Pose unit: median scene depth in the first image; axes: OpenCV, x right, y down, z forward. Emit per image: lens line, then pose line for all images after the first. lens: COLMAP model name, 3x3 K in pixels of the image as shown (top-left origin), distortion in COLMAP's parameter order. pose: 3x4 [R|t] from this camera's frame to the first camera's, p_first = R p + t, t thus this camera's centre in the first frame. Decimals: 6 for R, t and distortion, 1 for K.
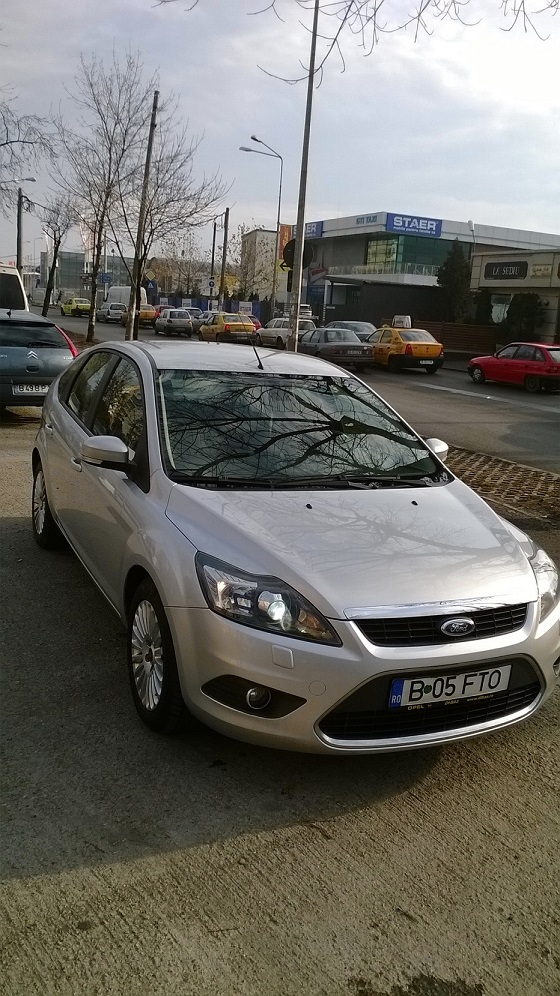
lens RADIAL K [[840.0, 0, 280.0], [0, 840.0, 498.0], [0, 0, 1]] dist [0.005281, -0.099927]
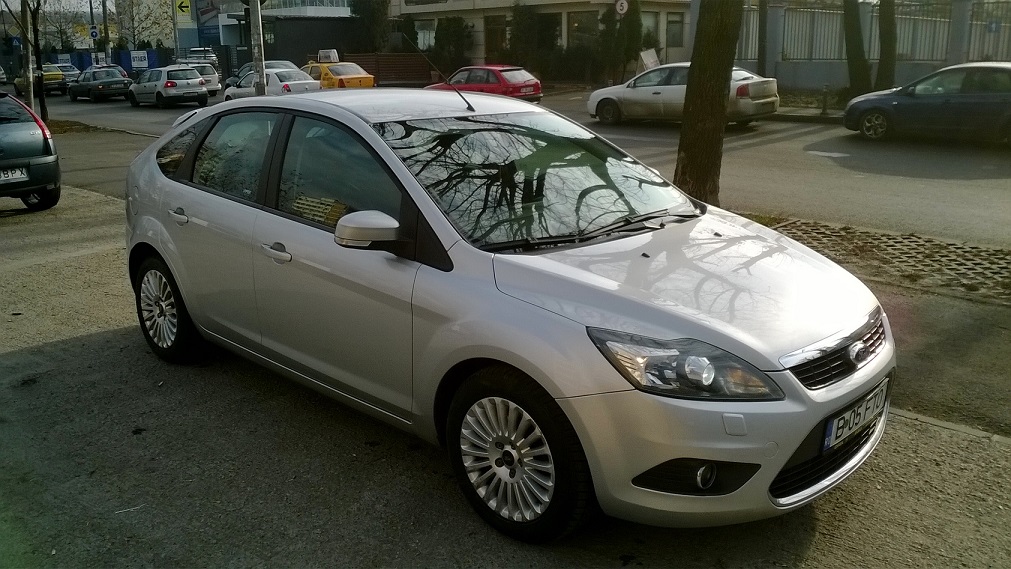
lens RADIAL K [[856.2, 0, 505.5], [0, 856.2, 284.5], [0, 0, 1]] dist [-0.005089, -0.092598]
pose [[0.928493, -0.170528, 0.329882, -0.457496], [0.151784, 0.985009, 0.081970, -0.063479], [-0.338915, -0.026038, 0.940457, 0.215018]]
